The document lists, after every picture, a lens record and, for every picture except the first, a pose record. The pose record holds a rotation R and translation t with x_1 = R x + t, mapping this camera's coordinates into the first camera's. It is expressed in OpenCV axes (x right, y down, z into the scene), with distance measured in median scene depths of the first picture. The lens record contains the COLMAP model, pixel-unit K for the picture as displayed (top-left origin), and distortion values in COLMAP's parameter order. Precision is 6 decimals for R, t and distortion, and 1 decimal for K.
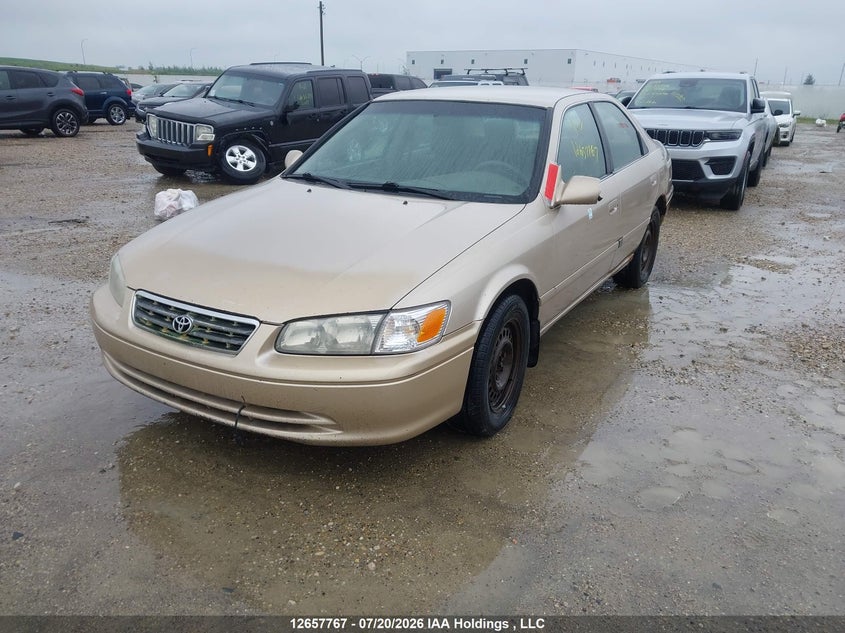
lens RADIAL K [[668.1, 0, 420.4], [0, 668.1, 317.1], [0, 0, 1]] dist [0.038090, -0.051975]
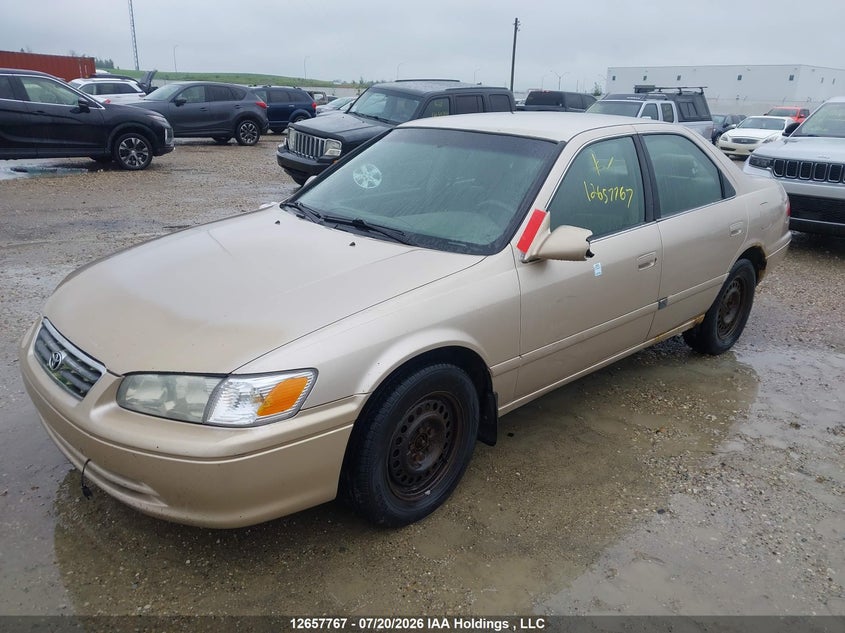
lens RADIAL K [[668.1, 0, 422.4], [0, 668.1, 314.8], [0, 0, 1]] dist [0.038090, -0.051975]
pose [[0.961172, 0.098696, -0.257698, 0.264936], [-0.104571, 0.994475, -0.009159, -0.068373], [0.255370, 0.035752, 0.966182, 0.143774]]
